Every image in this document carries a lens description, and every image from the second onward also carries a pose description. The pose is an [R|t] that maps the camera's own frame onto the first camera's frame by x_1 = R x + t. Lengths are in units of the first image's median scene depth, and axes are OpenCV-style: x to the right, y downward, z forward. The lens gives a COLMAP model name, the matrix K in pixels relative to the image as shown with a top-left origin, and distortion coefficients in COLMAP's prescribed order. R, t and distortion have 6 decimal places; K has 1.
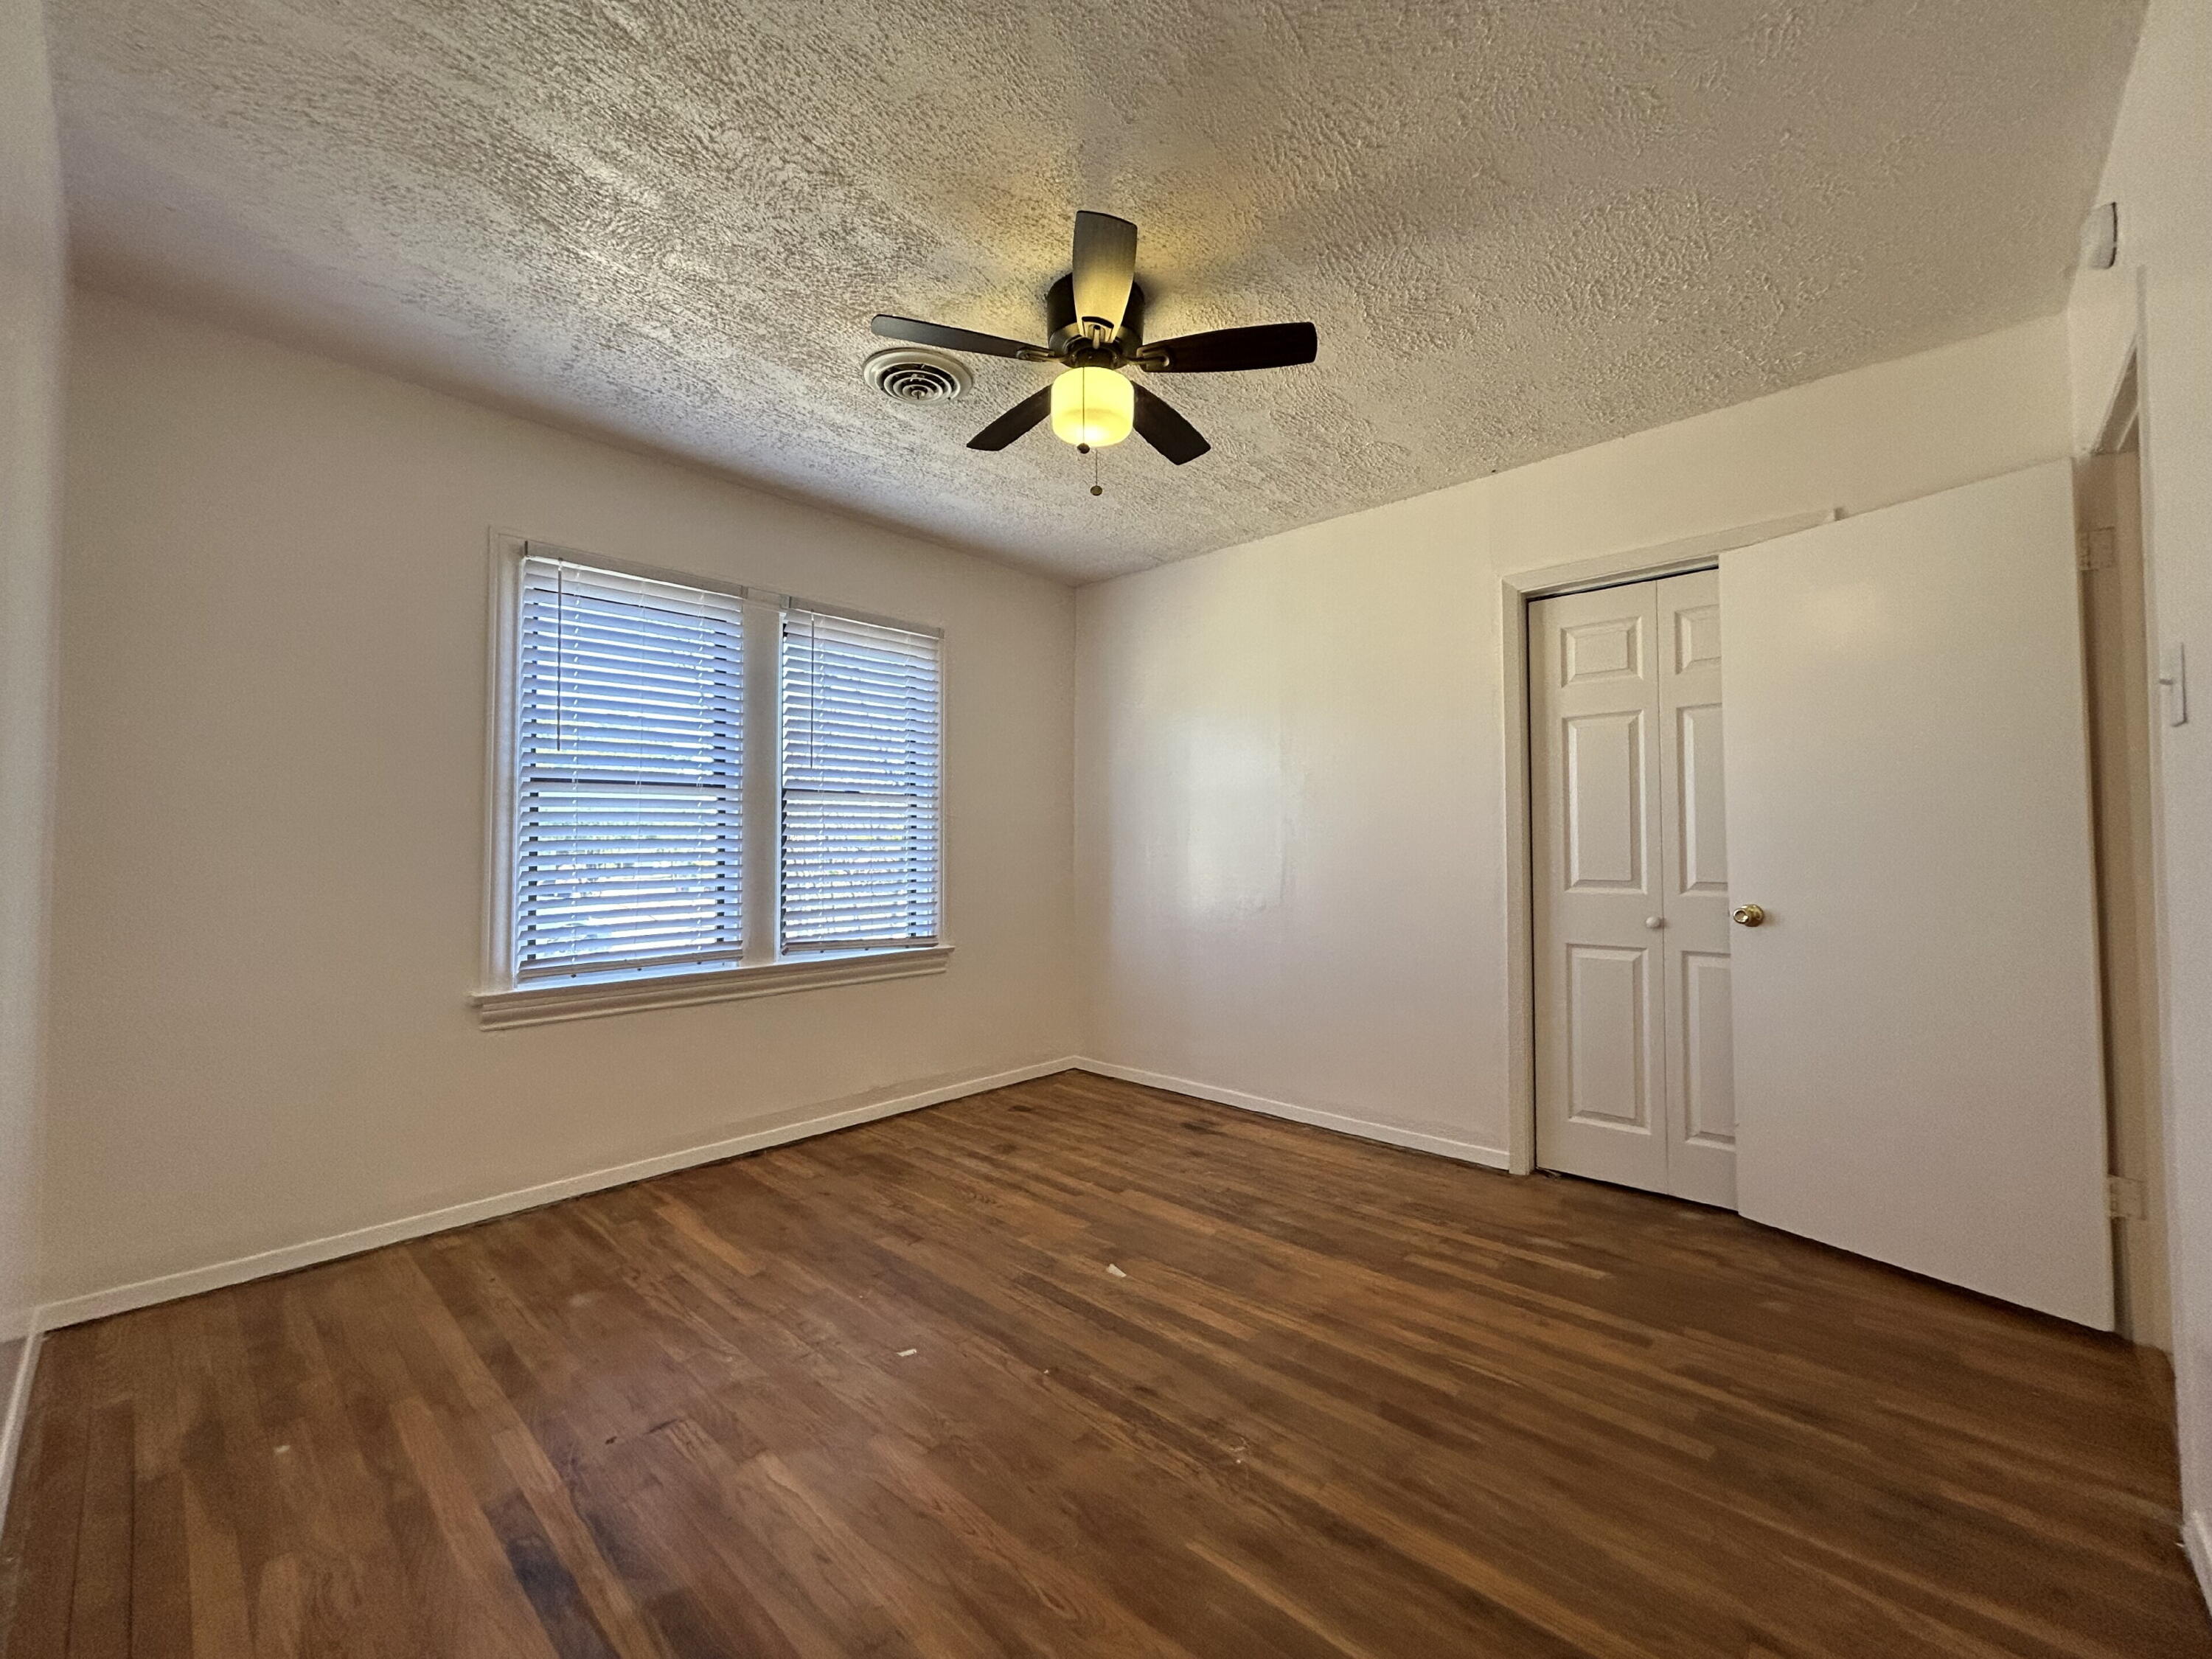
lens RADIAL K [[887.5, 0, 1107.6], [0, 887.5, 833.8], [0, 0, 1]] dist [0.001951, -0.000375]
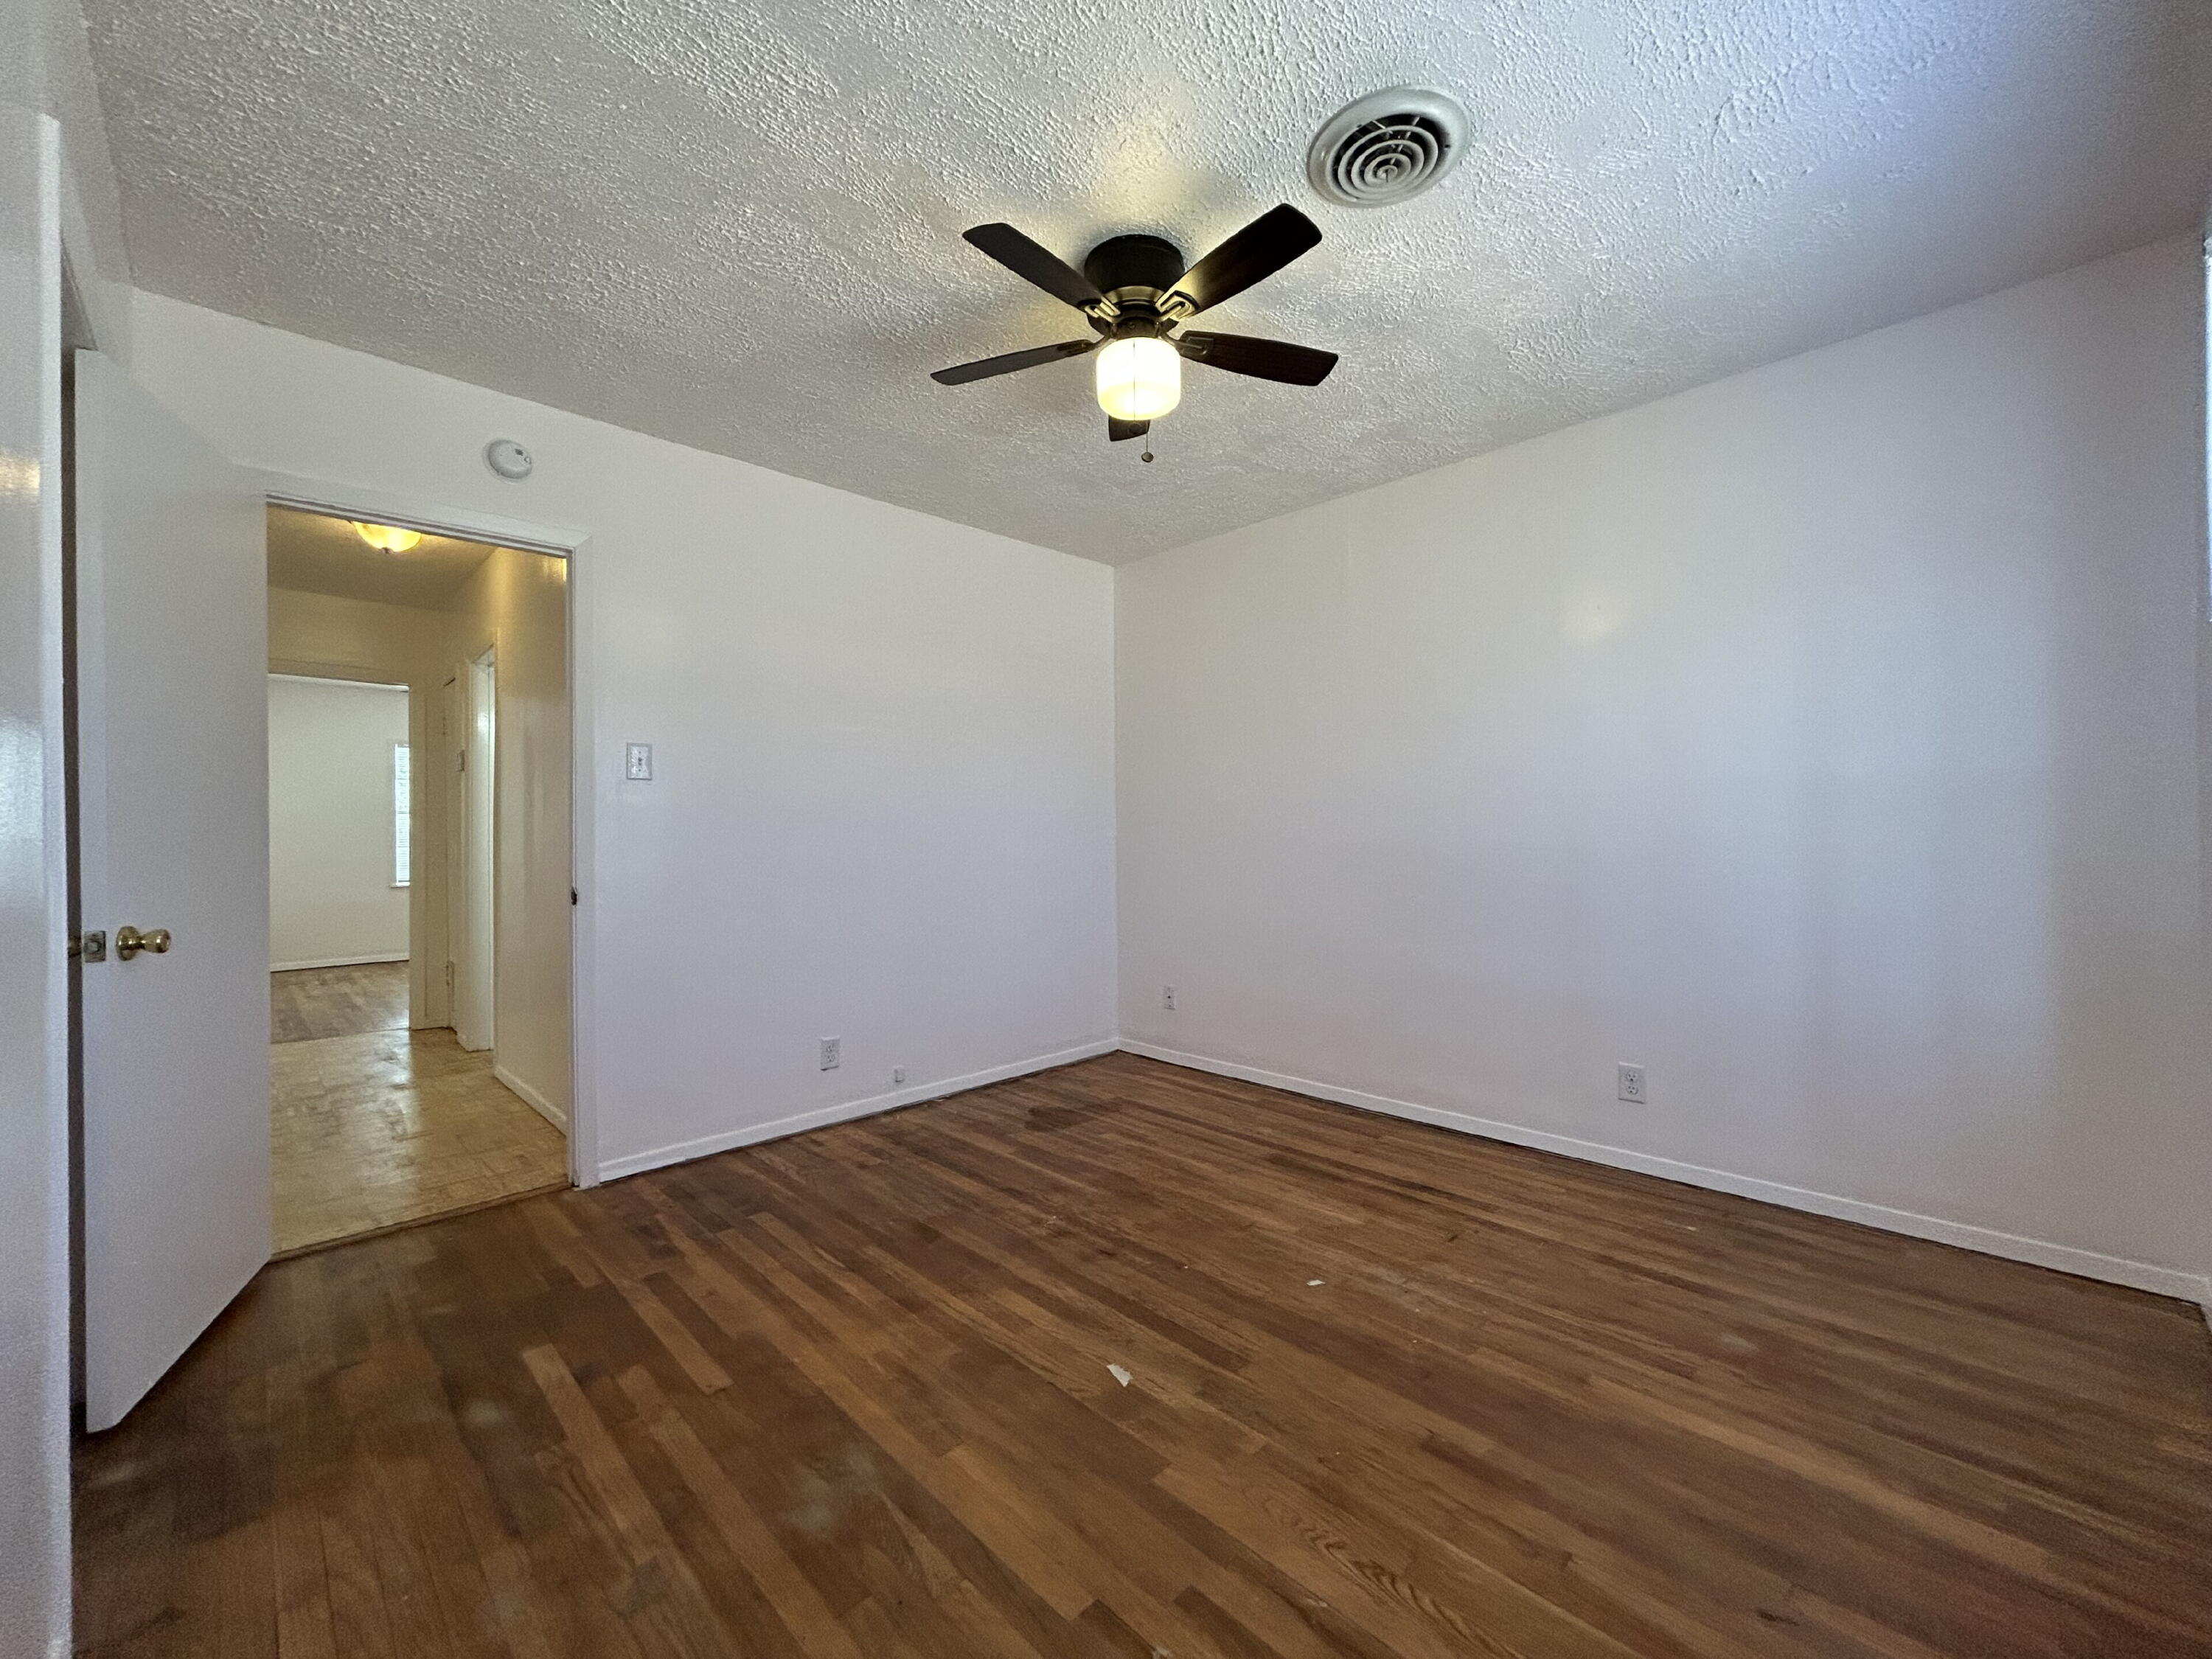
lens RADIAL K [[879.9, 0, 1113.6], [0, 879.9, 821.4], [0, 0, 1]] dist [0.002676, 0.000163]
pose [[-0.998937, 0.012791, 0.044285, -0.028135], [0.011415, 0.999448, -0.031192, 0.037330], [-0.044660, -0.030653, -0.998532, 1.988482]]
